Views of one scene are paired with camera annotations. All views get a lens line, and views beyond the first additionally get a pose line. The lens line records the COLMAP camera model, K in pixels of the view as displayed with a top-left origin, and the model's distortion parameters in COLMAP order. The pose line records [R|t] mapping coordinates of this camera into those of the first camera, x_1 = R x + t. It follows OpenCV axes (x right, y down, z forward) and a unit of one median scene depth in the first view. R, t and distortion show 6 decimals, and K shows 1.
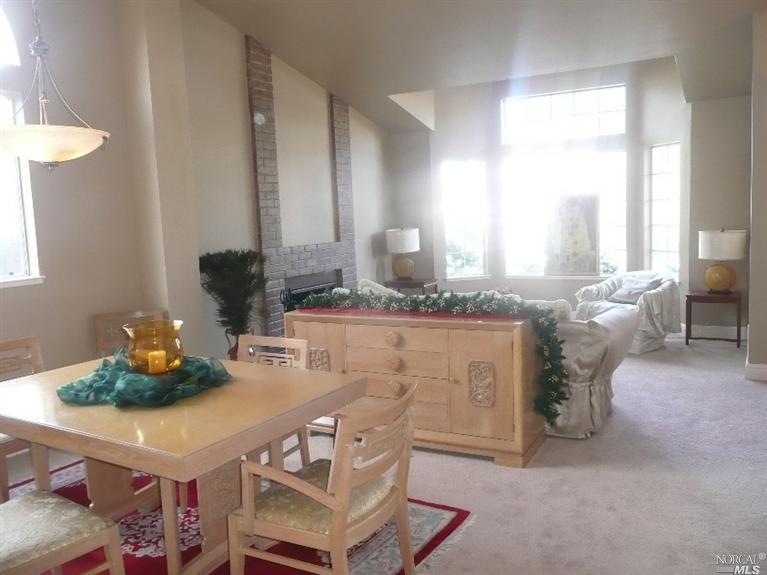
lens RADIAL K [[641.3, 0, 387.0], [0, 641.3, 290.9], [0, 0, 1]] dist [-0.027646, 0.000590]
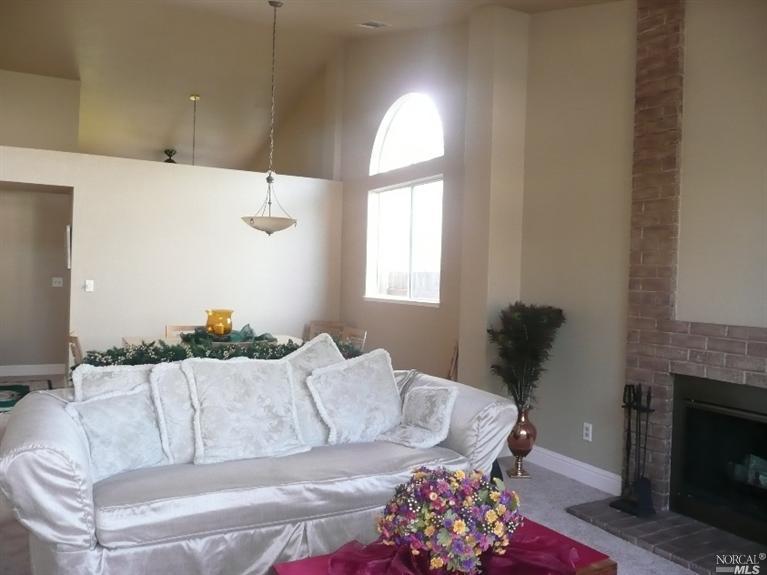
lens RADIAL K [[640.9, 0, 383.5], [0, 640.9, 287.5], [0, 0, 1]] dist [-0.007352, 0.001418]
pose [[-0.531512, 0.038227, -0.846188, 0.625288], [-0.113505, 0.986757, 0.115873, -0.179494], [0.839412, 0.157634, -0.520134, 1.439982]]
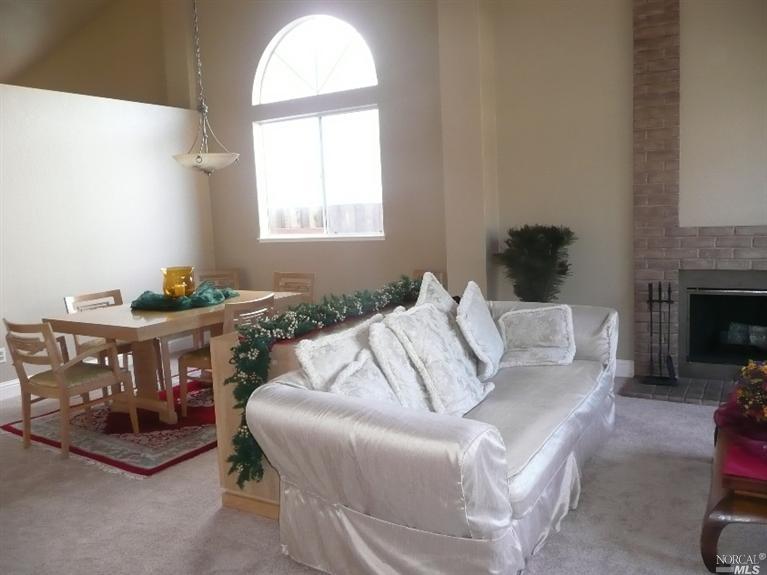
lens RADIAL K [[640.9, 0, 383.5], [0, 640.9, 287.5], [0, 0, 1]] dist [-0.007352, 0.001418]
pose [[-0.024160, 0.166066, -0.985819, 0.759764], [-0.077387, 0.982837, 0.167461, -0.127782], [0.996708, 0.080336, -0.010894, 0.908858]]
